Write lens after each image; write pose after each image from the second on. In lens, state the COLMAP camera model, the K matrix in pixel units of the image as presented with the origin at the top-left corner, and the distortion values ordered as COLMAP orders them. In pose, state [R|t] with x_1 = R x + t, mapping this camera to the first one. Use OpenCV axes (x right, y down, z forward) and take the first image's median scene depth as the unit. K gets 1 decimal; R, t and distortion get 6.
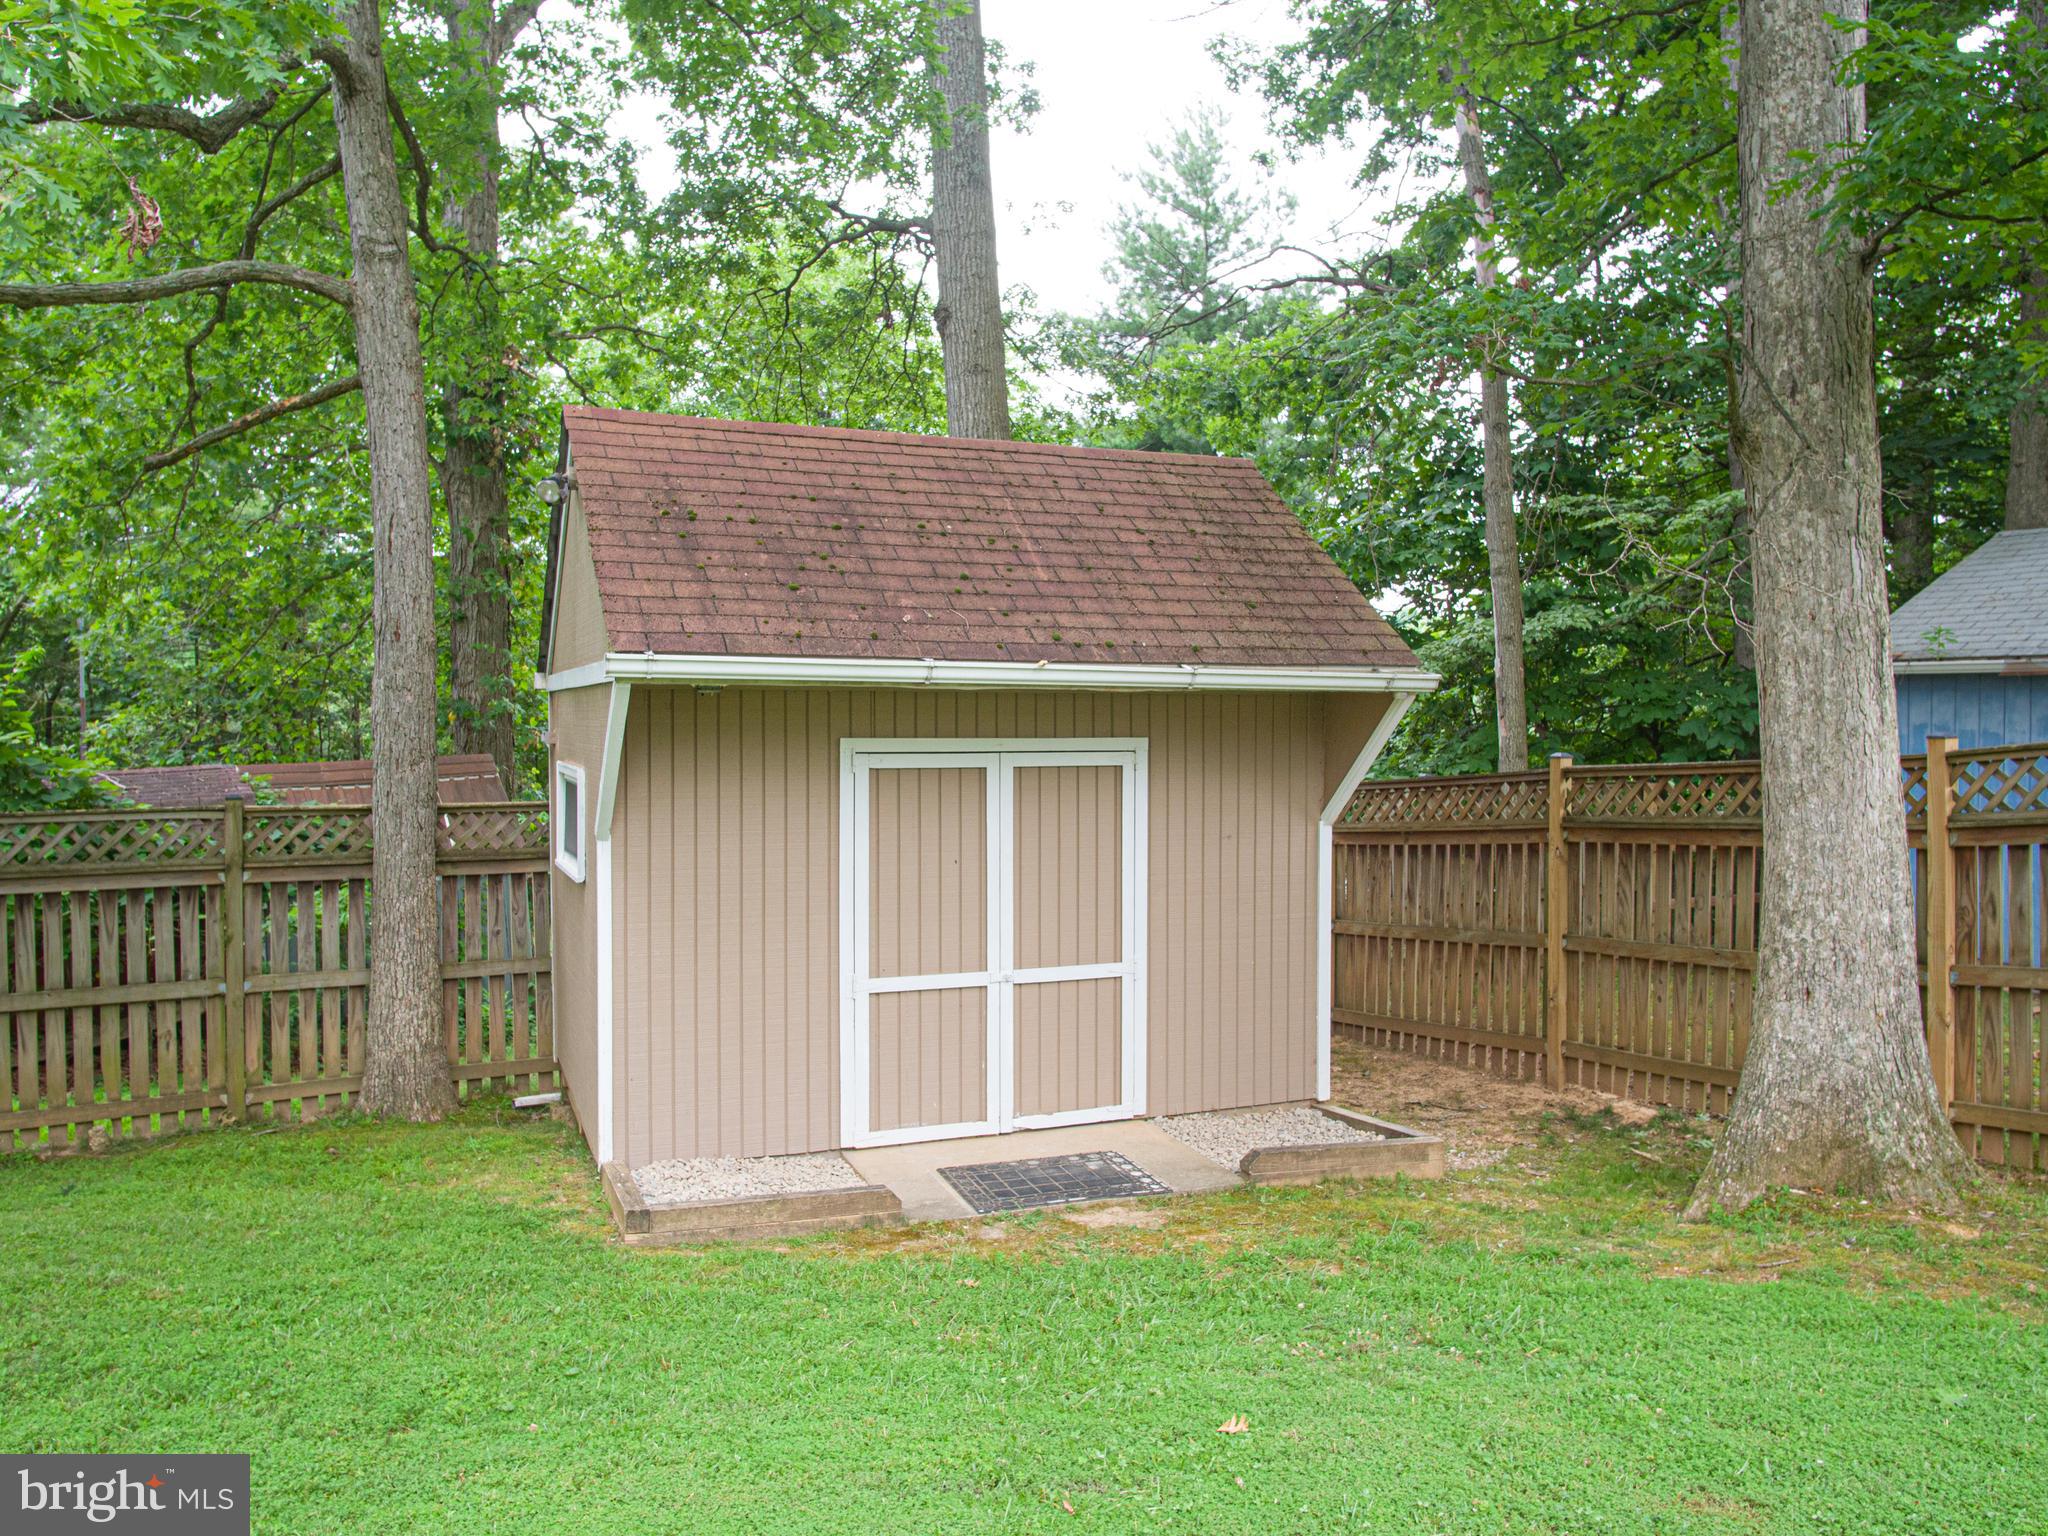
lens RADIAL K [[1490.9, 0, 1035.2], [0, 1490.9, 760.8], [0, 0, 1]] dist [-0.031249, 0.005832]
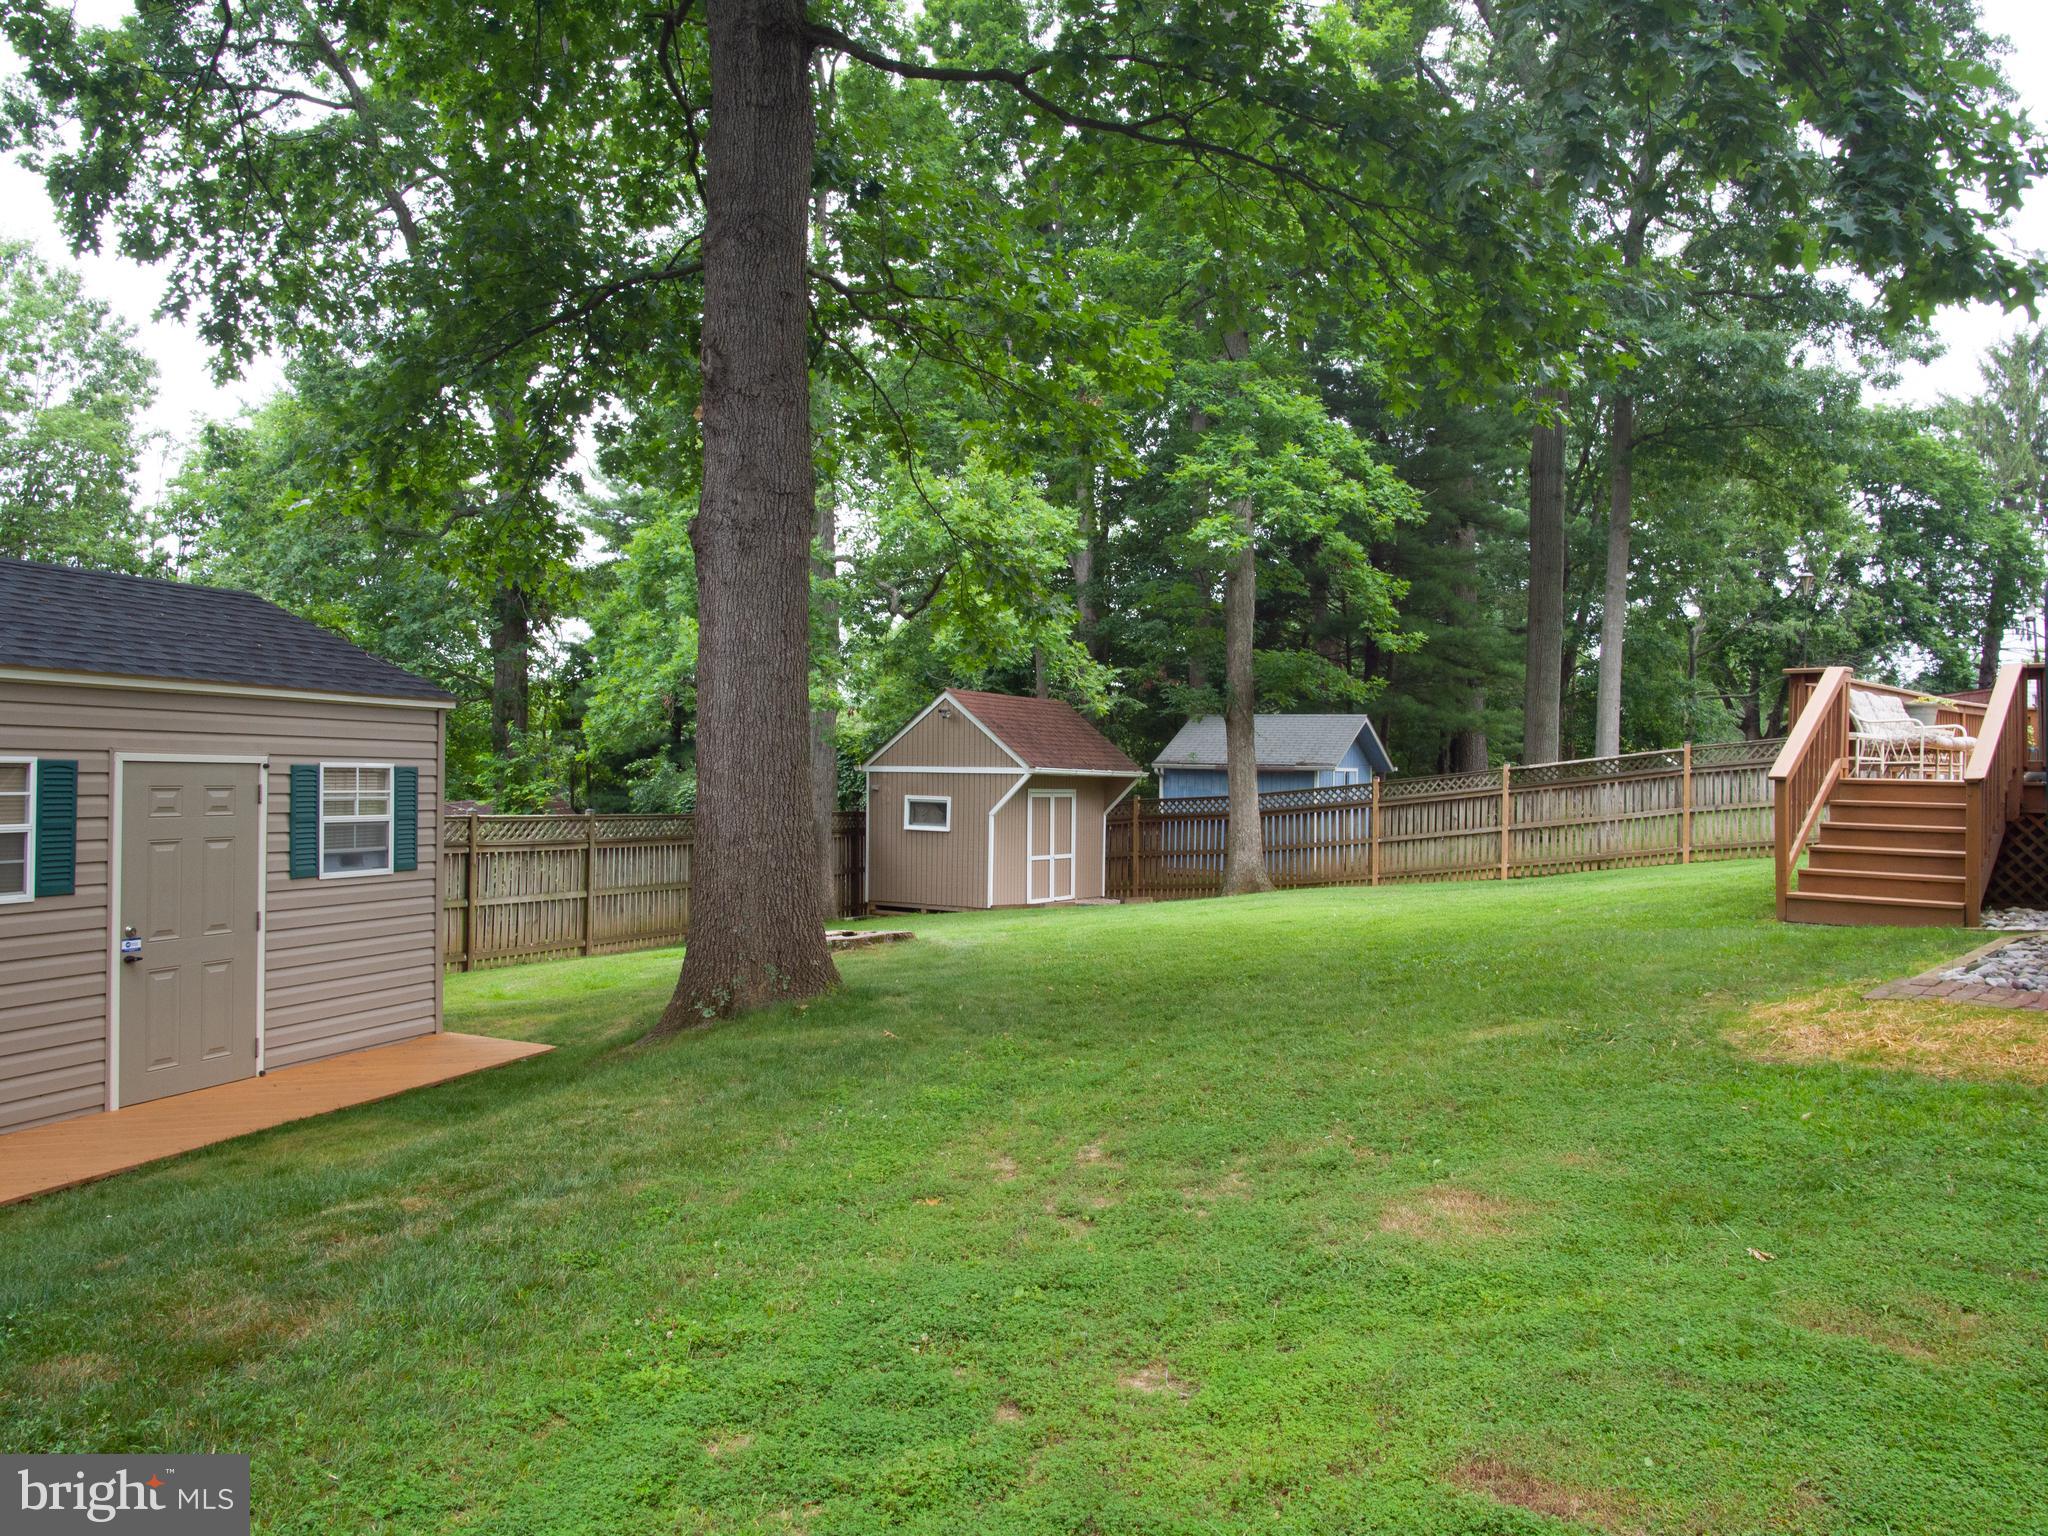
lens RADIAL K [[1490.9, 0, 1035.2], [0, 1490.9, 760.8], [0, 0, 1]] dist [-0.031249, 0.005832]
pose [[0.847347, 0.007562, 0.530985, -1.887252], [0.004005, 0.999779, -0.020630, -0.012225], [-0.531024, 0.019607, 0.847130, -1.944480]]
